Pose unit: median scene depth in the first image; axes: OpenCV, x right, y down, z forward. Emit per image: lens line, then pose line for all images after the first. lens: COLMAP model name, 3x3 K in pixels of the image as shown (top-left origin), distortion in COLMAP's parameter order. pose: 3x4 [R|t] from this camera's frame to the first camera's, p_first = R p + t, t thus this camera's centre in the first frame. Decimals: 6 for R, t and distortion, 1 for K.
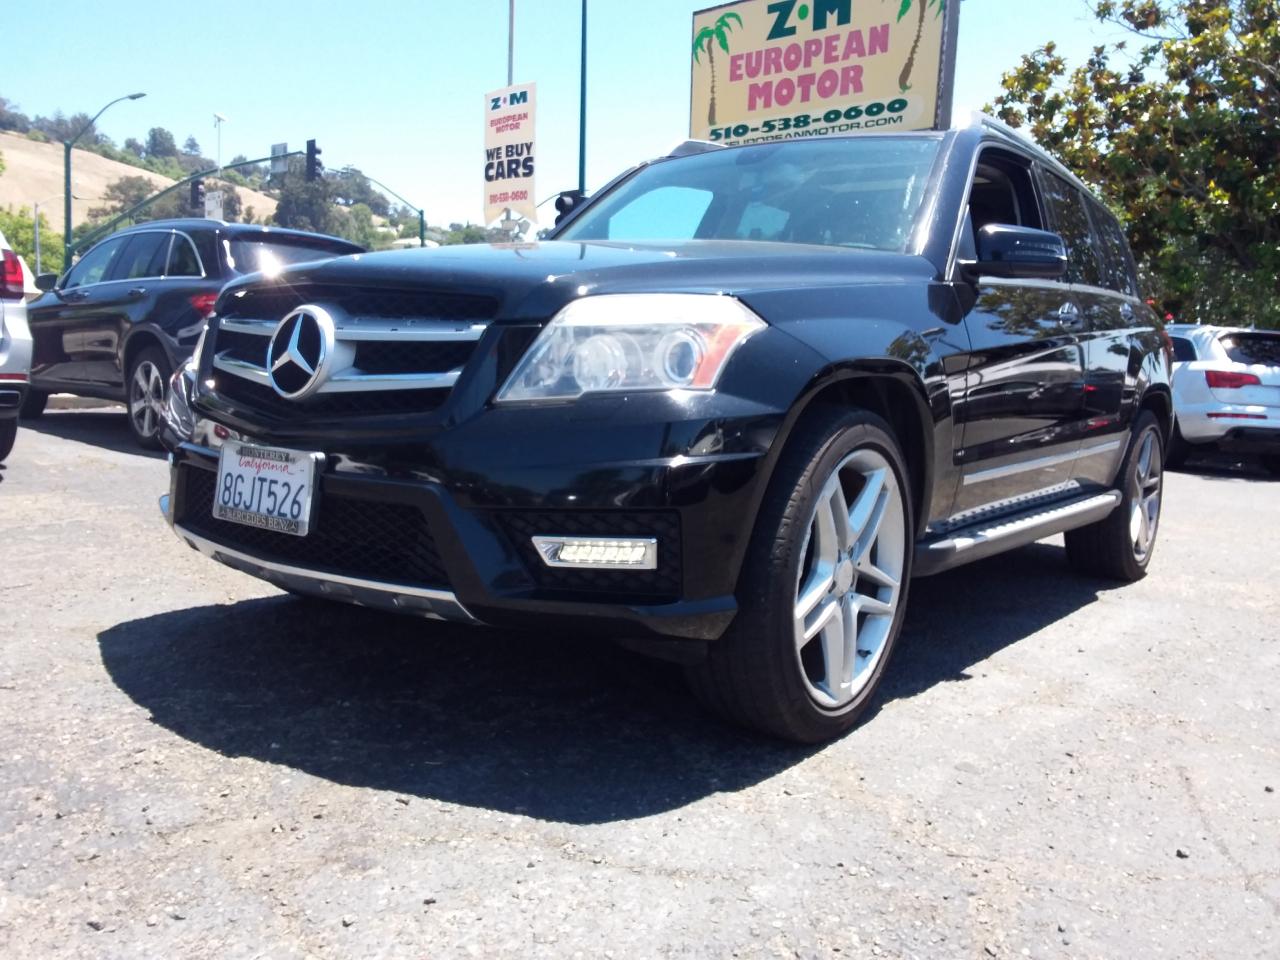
lens RADIAL K [[1036.6, 0, 641.3], [0, 1036.6, 478.0], [0, 0, 1]] dist [0.124770, -0.188014]
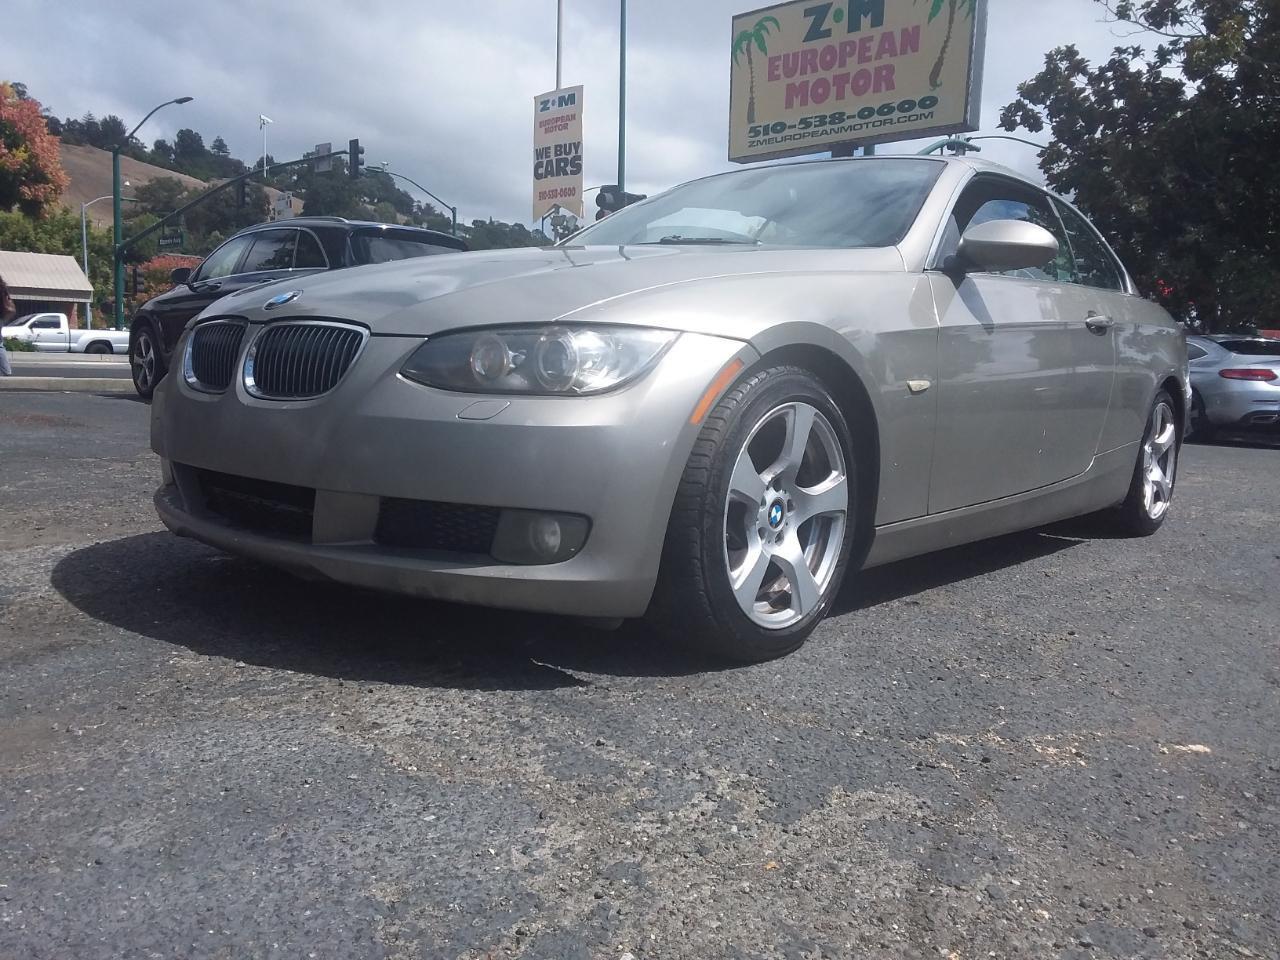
lens RADIAL K [[1029.2, 0, 639.5], [0, 1029.2, 476.3], [0, 0, 1]] dist [0.130005, -0.189489]
pose [[0.999729, -0.006088, -0.022491, -0.023242], [0.006193, 0.999970, 0.004602, 0.014561], [0.022462, -0.004740, 0.999736, -0.056278]]
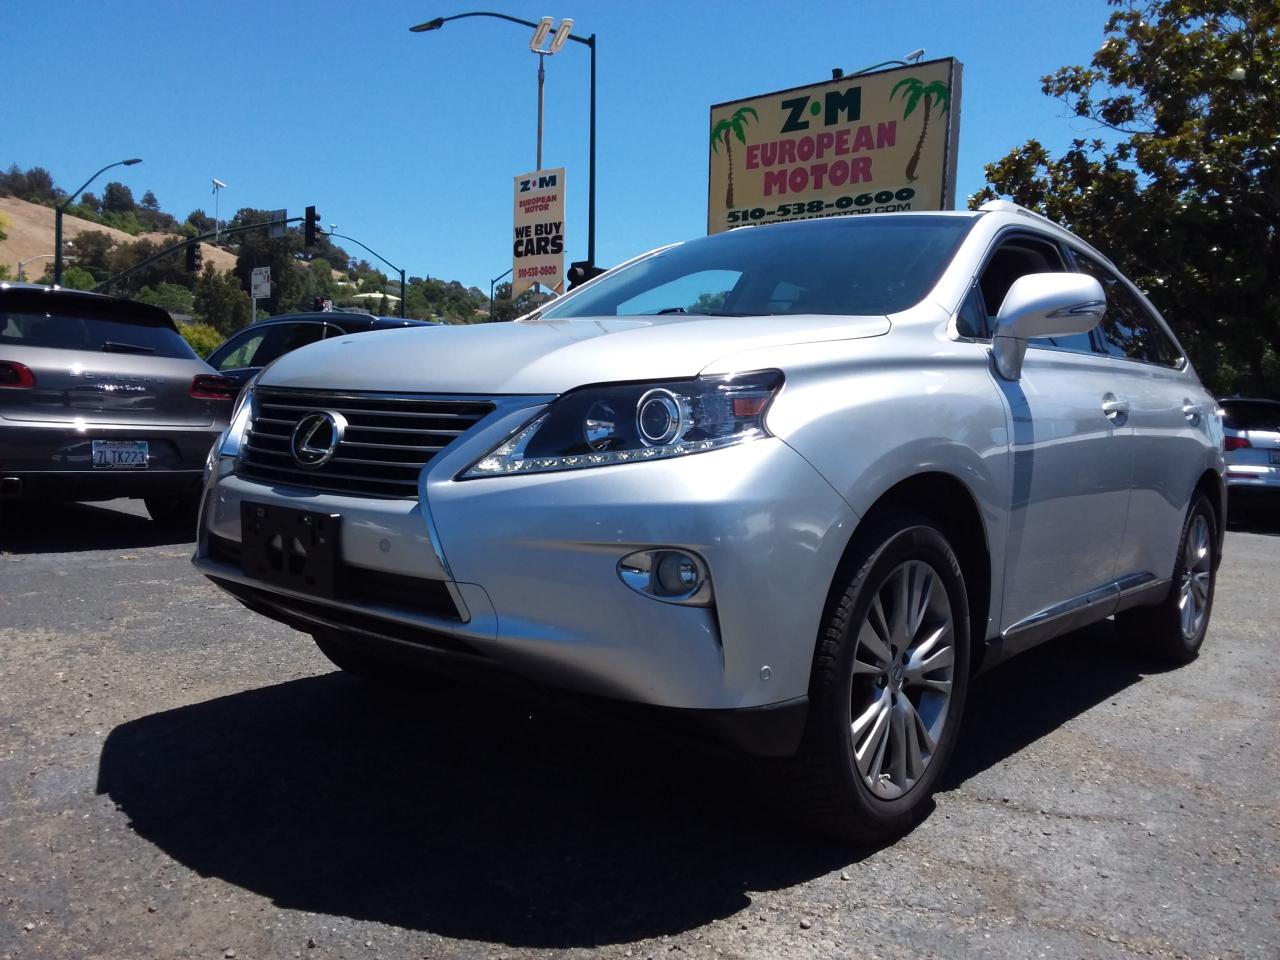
lens RADIAL K [[1025.6, 0, 639.4], [0, 1025.6, 485.3], [0, 0, 1]] dist [0.135427, -0.193276]
pose [[0.999169, -0.007345, 0.040097, -0.071349], [0.008953, 0.999157, -0.040070, -0.006163], [-0.039769, 0.040396, 0.998392, -0.058884]]
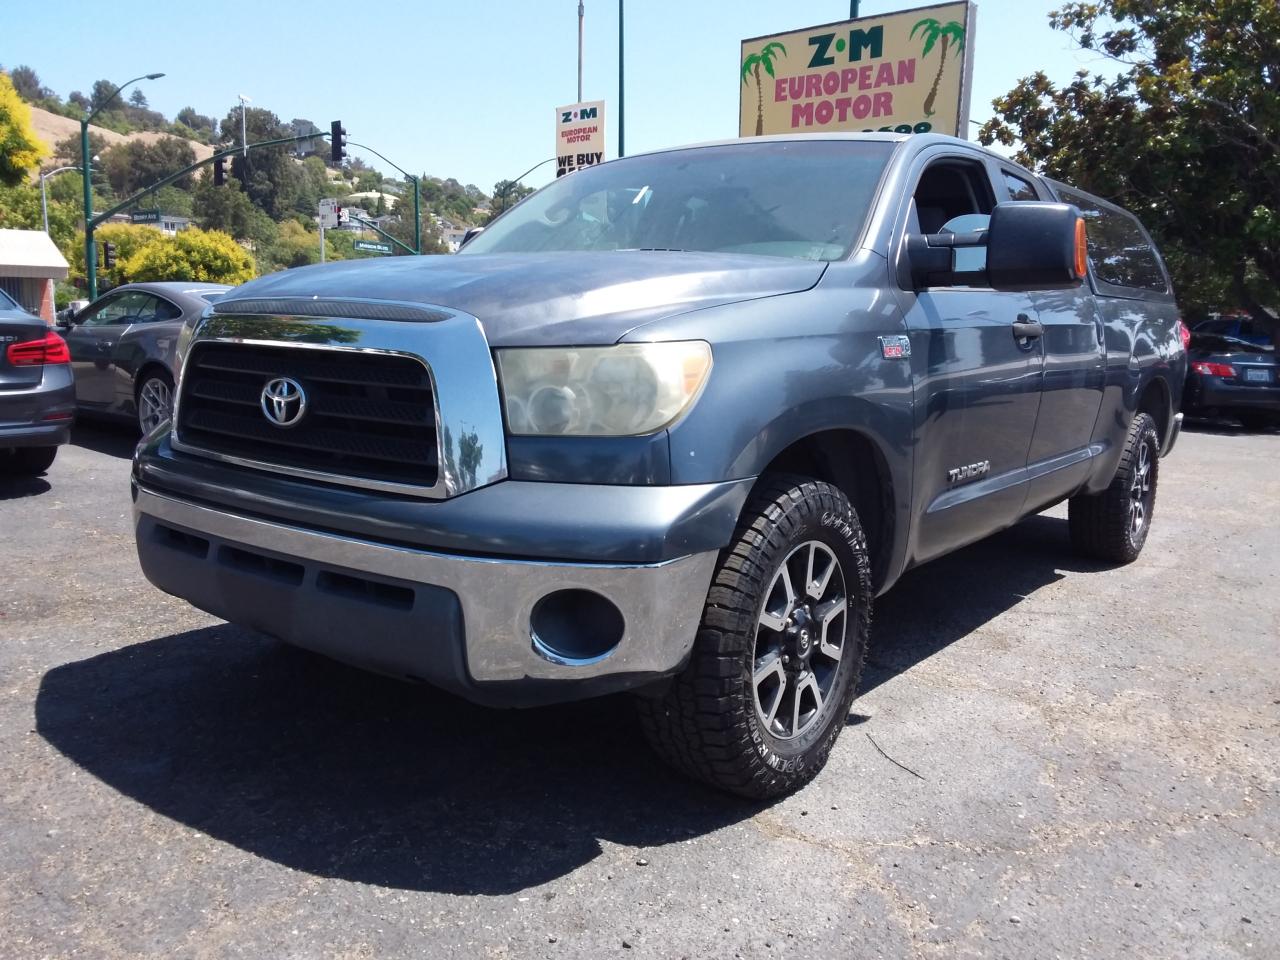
lens RADIAL K [[1026.4, 0, 641.9], [0, 1026.4, 479.6], [0, 0, 1]] dist [0.119390, -0.169727]
pose [[0.999000, -0.022043, 0.038895, -0.117758], [0.020086, 0.998547, 0.050011, -0.014534], [-0.039941, -0.049180, 0.997991, -0.177194]]
